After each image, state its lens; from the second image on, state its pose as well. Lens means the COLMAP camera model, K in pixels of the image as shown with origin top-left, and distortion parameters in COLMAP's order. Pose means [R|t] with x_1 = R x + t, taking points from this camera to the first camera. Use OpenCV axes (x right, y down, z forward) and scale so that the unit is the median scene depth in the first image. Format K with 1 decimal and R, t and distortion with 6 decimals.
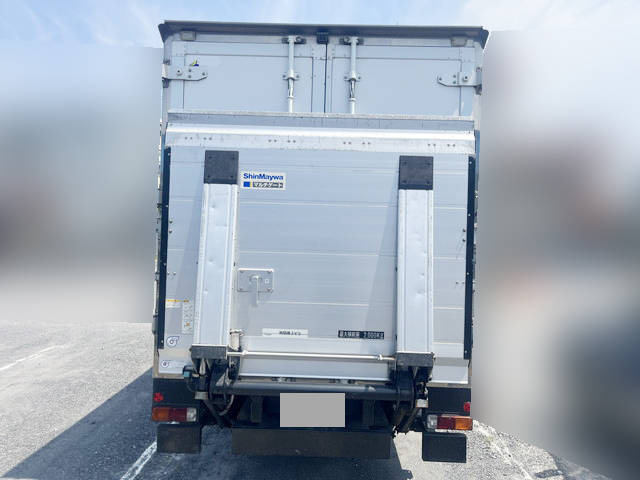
lens RADIAL K [[487.9, 0, 323.1], [0, 487.9, 236.2], [0, 0, 1]] dist [0.064596, -0.091191]
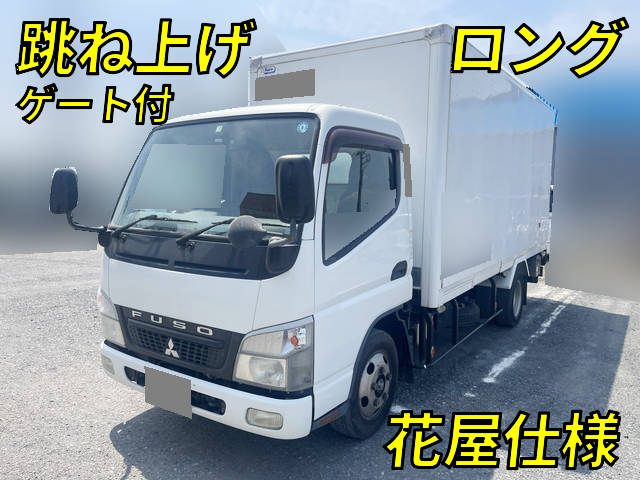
lens RADIAL K [[487.9, 0, 319.3], [0, 487.9, 241.1], [0, 0, 1]] dist [0.064596, -0.091191]
pose [[-0.839081, -0.084801, 0.537357, -0.736945], [-0.026873, 0.993031, 0.114750, -0.012299], [-0.543343, 0.081844, -0.835512, 3.827725]]
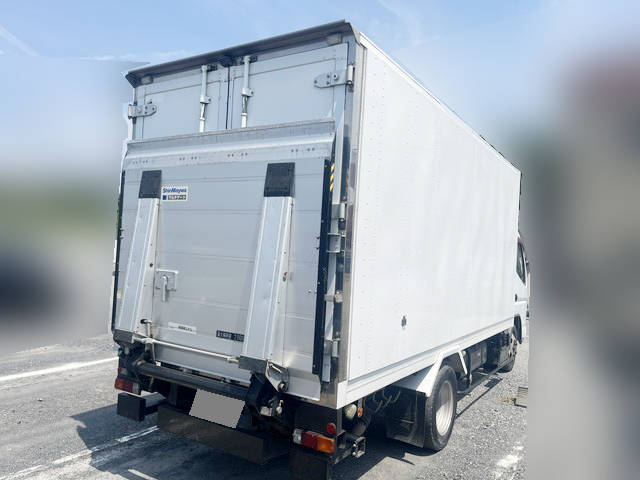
lens RADIAL K [[487.9, 0, 317.7], [0, 487.9, 244.1], [0, 0, 1]] dist [0.064596, -0.091191]
pose [[0.850960, 0.010631, -0.525123, 0.753903], [-0.026350, 0.999400, -0.022468, 0.021607], [0.524570, 0.032956, 0.850730, 0.188653]]
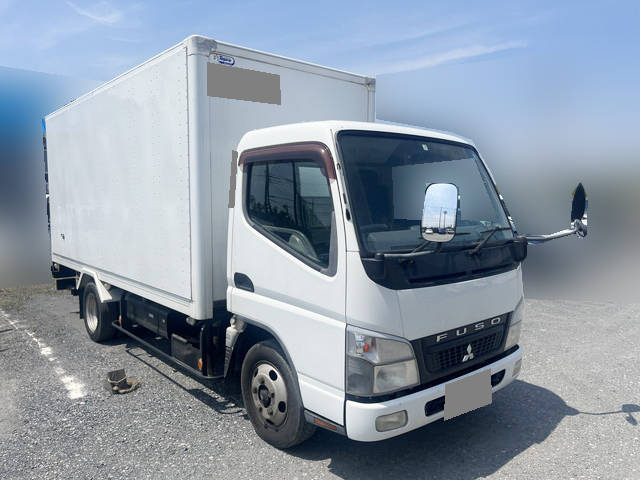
lens RADIAL K [[487.9, 0, 321.2], [0, 487.9, 239.9], [0, 0, 1]] dist [0.064596, -0.091191]
pose [[-0.740840, 0.040332, -0.670470, 0.913414], [-0.015698, 0.996883, 0.077313, 0.003044], [0.671498, 0.067802, -0.737898, 3.735864]]
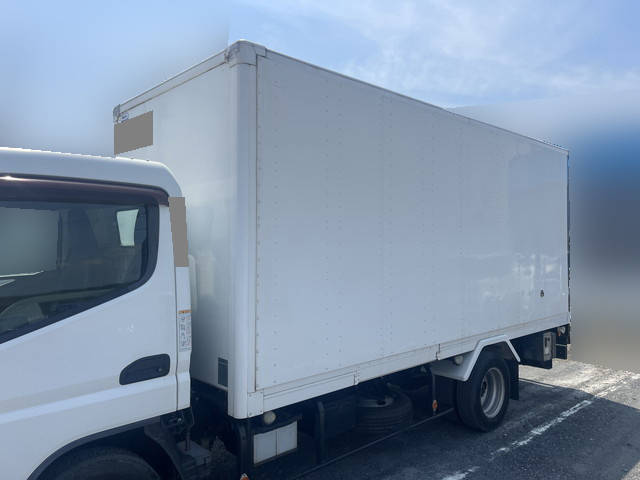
lens RADIAL K [[487.9, 0, 324.2], [0, 487.9, 238.0], [0, 0, 1]] dist [0.064596, -0.091191]
pose [[-0.700292, -0.016708, 0.713661, -1.078243], [-0.018067, 0.999821, 0.005679, -0.046896], [-0.713628, -0.008917, -0.700468, 3.144600]]
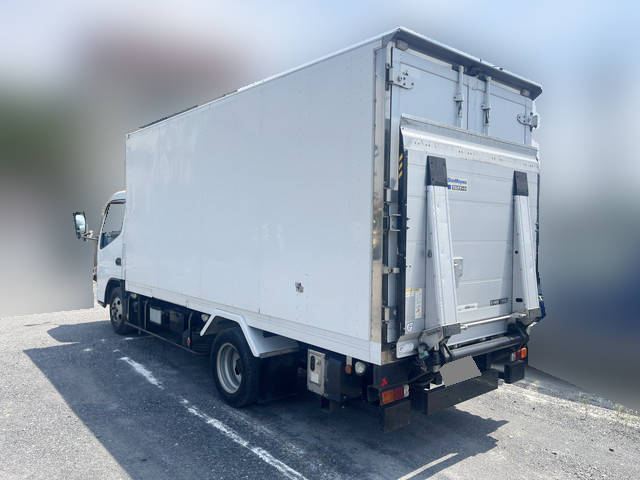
lens RADIAL K [[487.9, 0, 319.7], [0, 487.9, 240.3], [0, 0, 1]] dist [0.064596, -0.091191]
pose [[0.745558, -0.033469, 0.665599, -1.151892], [0.002643, 0.998879, 0.047267, -0.032912], [-0.666435, -0.033481, 0.744811, 0.310001]]
